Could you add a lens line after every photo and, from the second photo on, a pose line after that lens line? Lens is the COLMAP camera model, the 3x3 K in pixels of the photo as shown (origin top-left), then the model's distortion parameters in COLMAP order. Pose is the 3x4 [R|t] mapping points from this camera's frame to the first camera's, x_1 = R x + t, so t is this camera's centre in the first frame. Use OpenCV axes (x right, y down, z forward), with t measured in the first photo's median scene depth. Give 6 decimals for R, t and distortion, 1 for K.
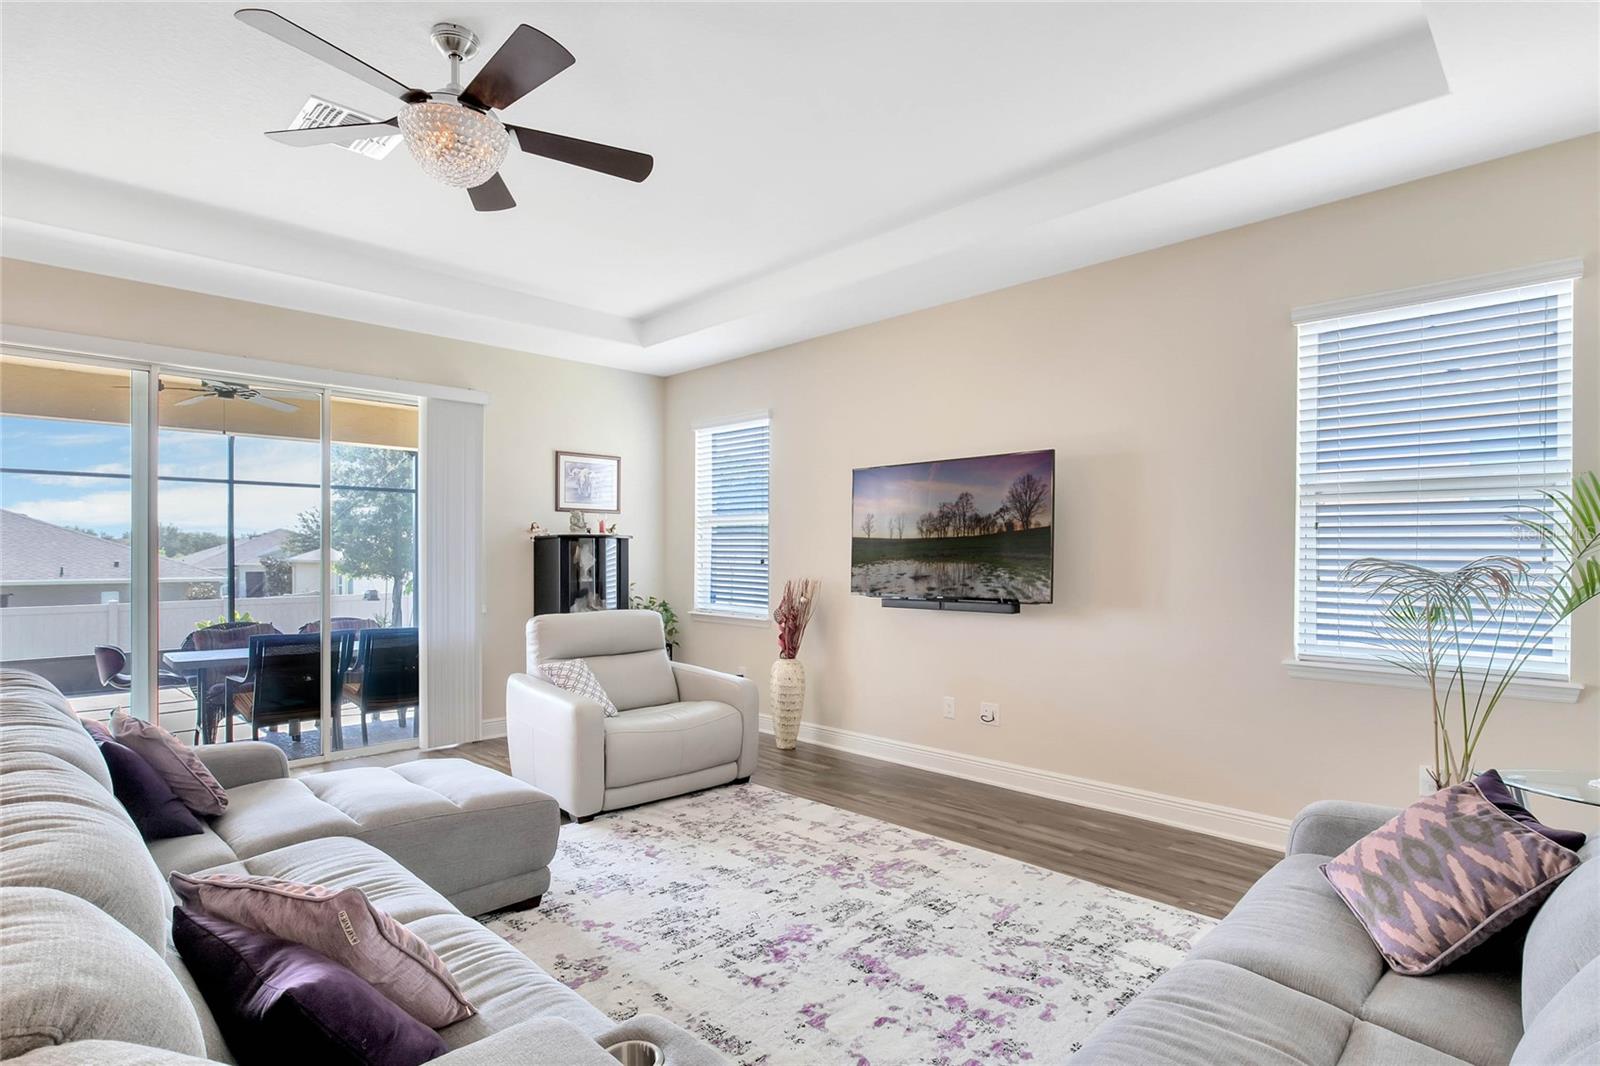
lens RADIAL K [[815.8, 0, 809.5], [0, 815.8, 543.7], [0, 0, 1]] dist [-0.008485, 0.001882]
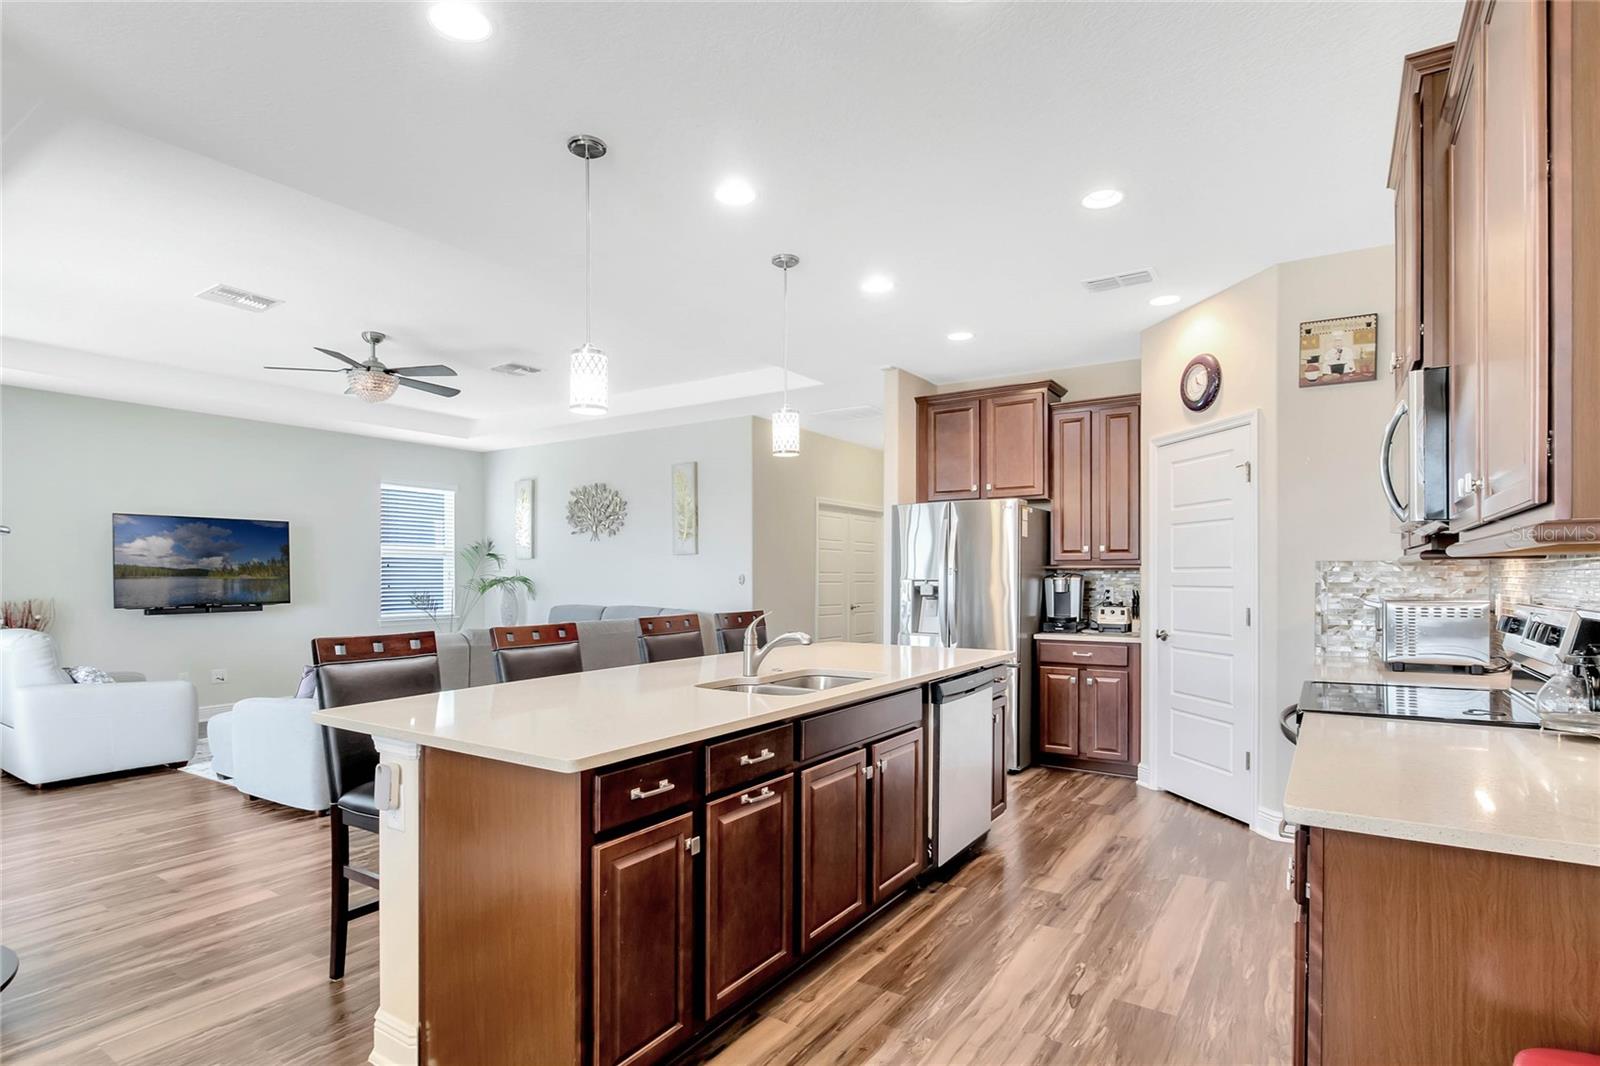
lens RADIAL K [[815.8, 0, 795.4], [0, 815.8, 570.6], [0, 0, 1]] dist [-0.008485, 0.001882]
pose [[-0.191231, 0.007319, 0.981518, -2.091129], [-0.010075, 0.999905, -0.009419, 0.004193], [-0.981493, -0.011690, -0.191139, 0.232949]]
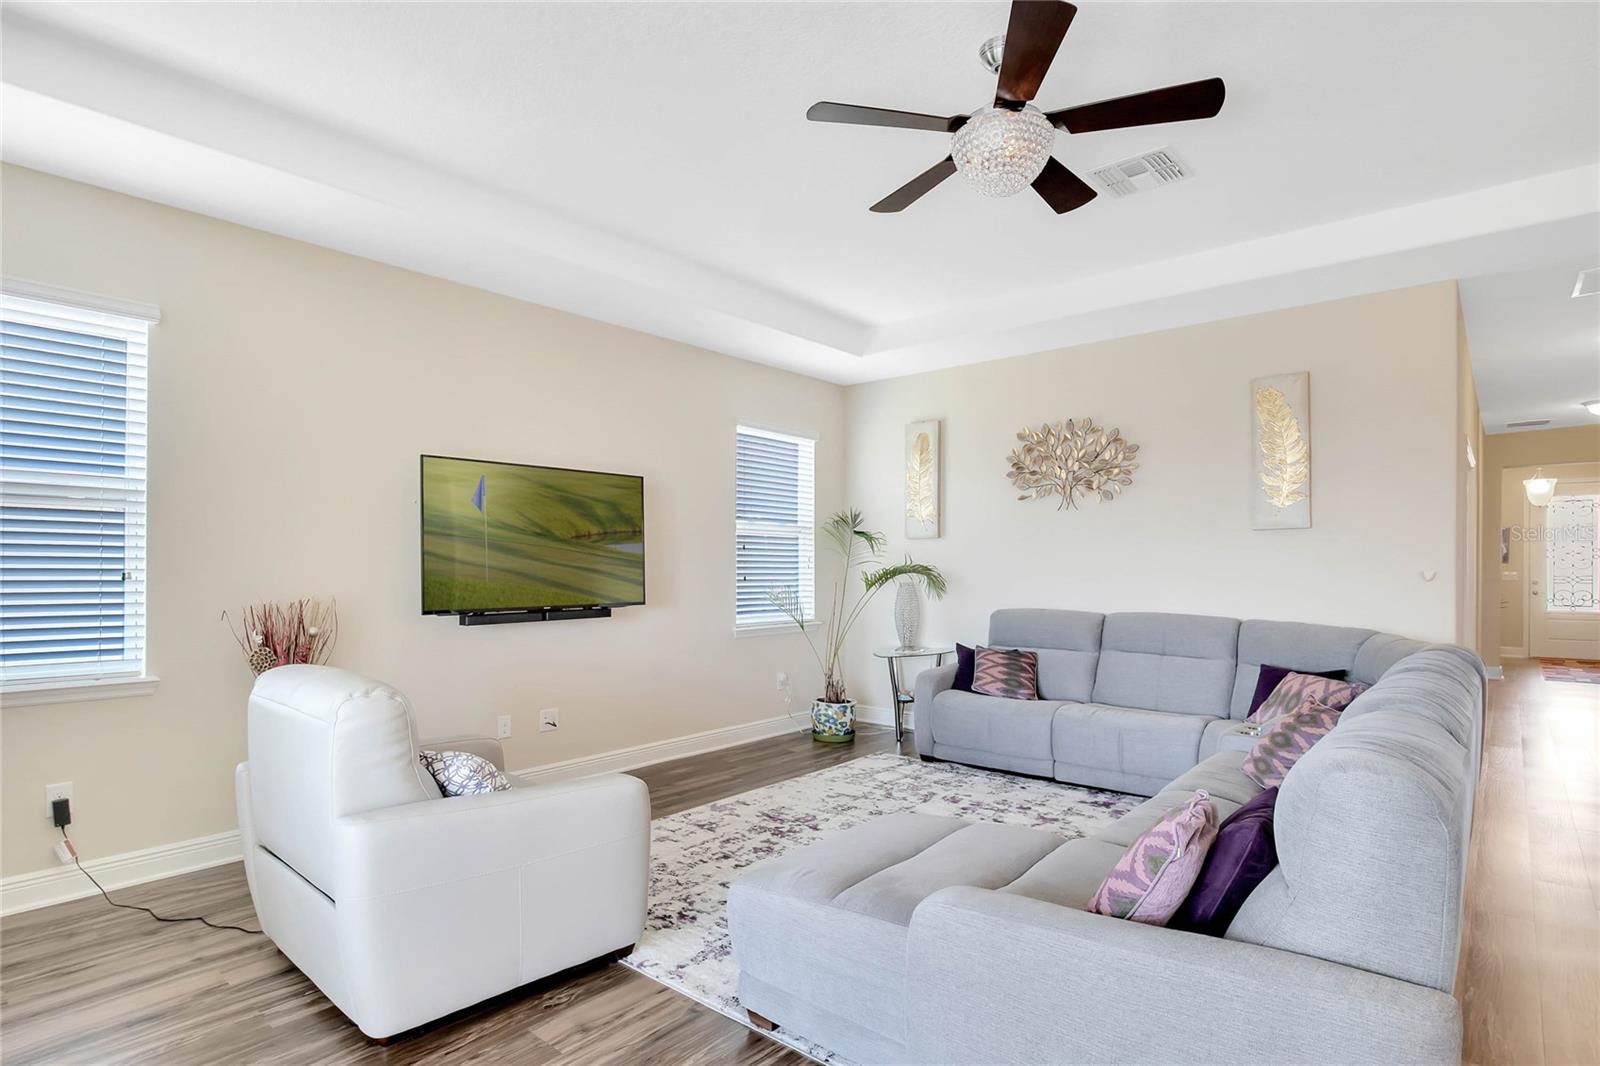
lens RADIAL K [[815.8, 0, 795.9], [0, 815.8, 565.9], [0, 0, 1]] dist [-0.008485, 0.001882]
pose [[-0.066319, -0.000901, 0.997798, -1.073891], [-0.014598, 0.999893, -0.000067, 0.014516], [-0.997692, -0.014570, -0.066325, 0.999036]]
